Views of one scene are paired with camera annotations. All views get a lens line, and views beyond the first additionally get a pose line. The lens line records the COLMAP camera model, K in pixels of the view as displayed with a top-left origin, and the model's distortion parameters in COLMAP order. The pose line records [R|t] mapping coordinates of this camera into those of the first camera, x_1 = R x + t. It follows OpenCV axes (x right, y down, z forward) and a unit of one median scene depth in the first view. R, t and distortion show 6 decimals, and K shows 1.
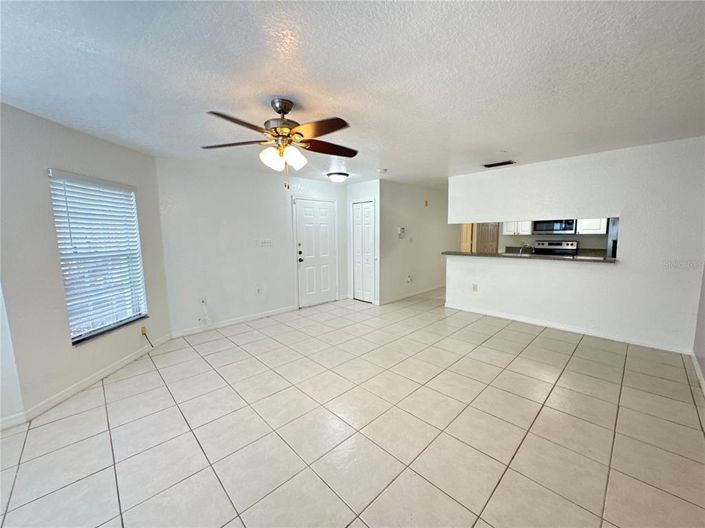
lens RADIAL K [[281.0, 0, 349.8], [0, 281.0, 261.6], [0, 0, 1]] dist [-0.002451, 0.000150]
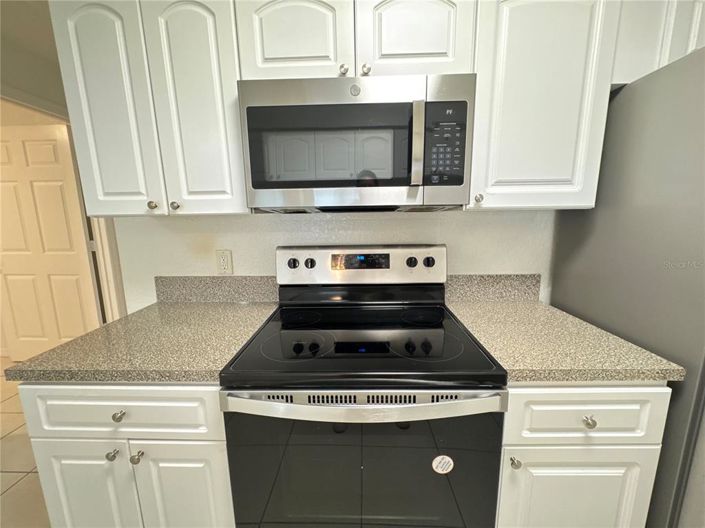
lens RADIAL K [[281.0, 0, 353.1], [0, 281.0, 264.3], [0, 0, 1]] dist [-0.002451, 0.000150]
pose [[0.711412, -0.112653, 0.693688, 0.680663], [0.074230, 0.993592, 0.085230, -0.089935], [-0.698844, -0.009142, 0.715215, 0.996677]]
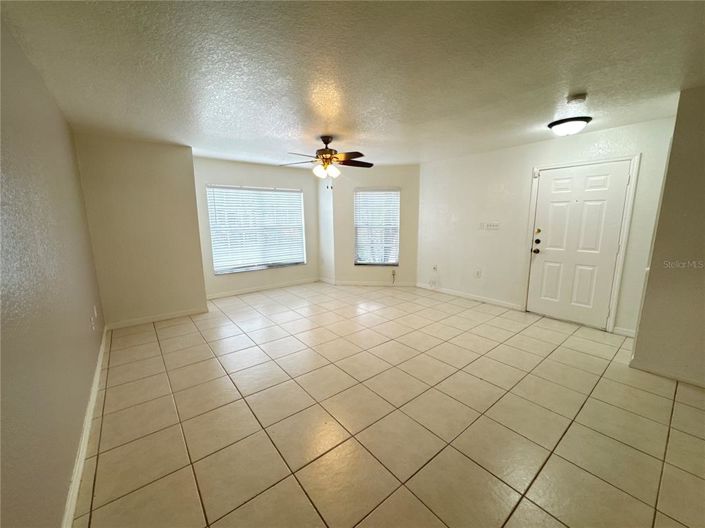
lens RADIAL K [[281.0, 0, 355.9], [0, 281.0, 265.4], [0, 0, 1]] dist [-0.002451, 0.000150]
pose [[-0.085489, 0.184013, -0.979199, 0.615044], [-0.091833, 0.977158, 0.191647, -0.067942], [0.992098, 0.106306, -0.066638, 0.561663]]
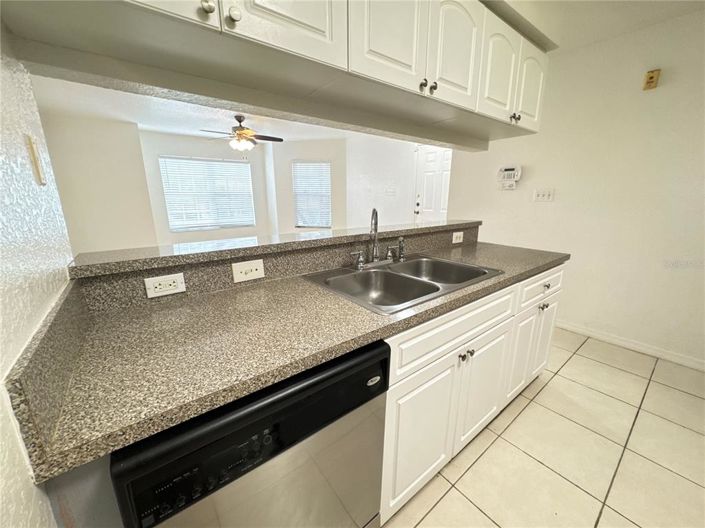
lens RADIAL K [[281.0, 0, 352.3], [0, 281.0, 265.6], [0, 0, 1]] dist [-0.002451, 0.000150]
pose [[-0.100021, 0.259446, -0.960564, 0.803609], [-0.104882, 0.957278, 0.269480, -0.065810], [0.989442, 0.127700, -0.068537, 0.860467]]
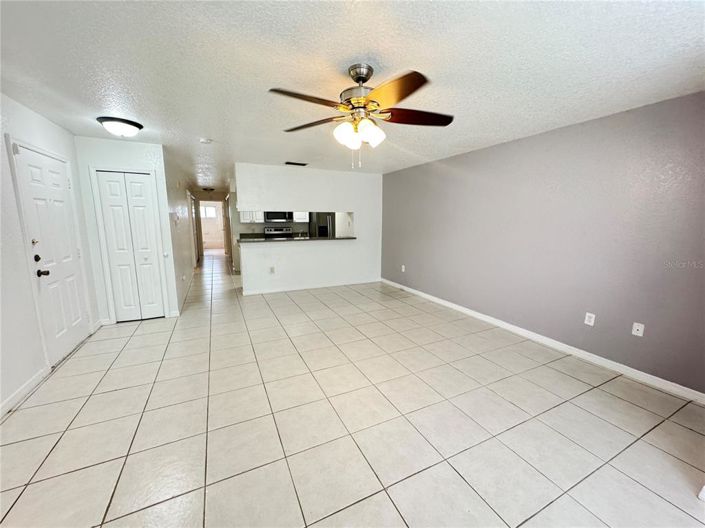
lens RADIAL K [[281.0, 0, 357.5], [0, 281.0, 262.1], [0, 0, 1]] dist [-0.002451, 0.000150]
pose [[0.289418, -0.130608, 0.948250, -0.471853], [0.087424, 0.990114, 0.109691, -0.029530], [-0.953202, 0.051153, 0.297975, 0.321080]]
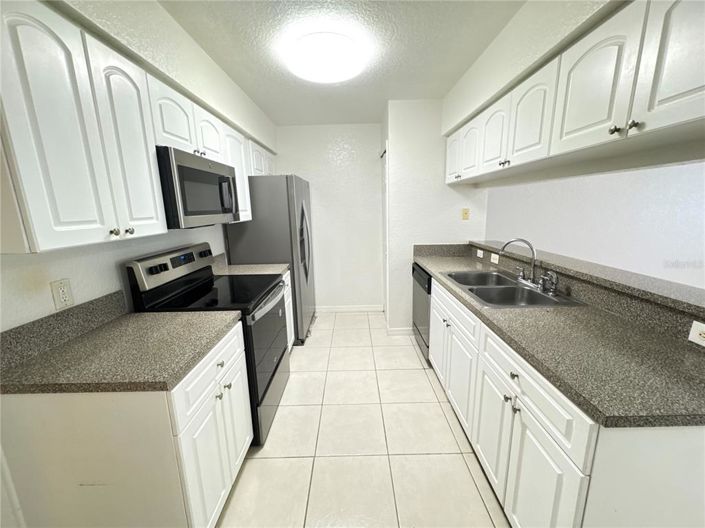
lens RADIAL K [[281.0, 0, 355.0], [0, 281.0, 265.4], [0, 0, 1]] dist [-0.002451, 0.000150]
pose [[-0.722565, -0.108214, 0.682781, 0.442826], [0.108289, 0.957762, 0.266394, -0.137127], [-0.682769, 0.266424, -0.680327, 1.261751]]
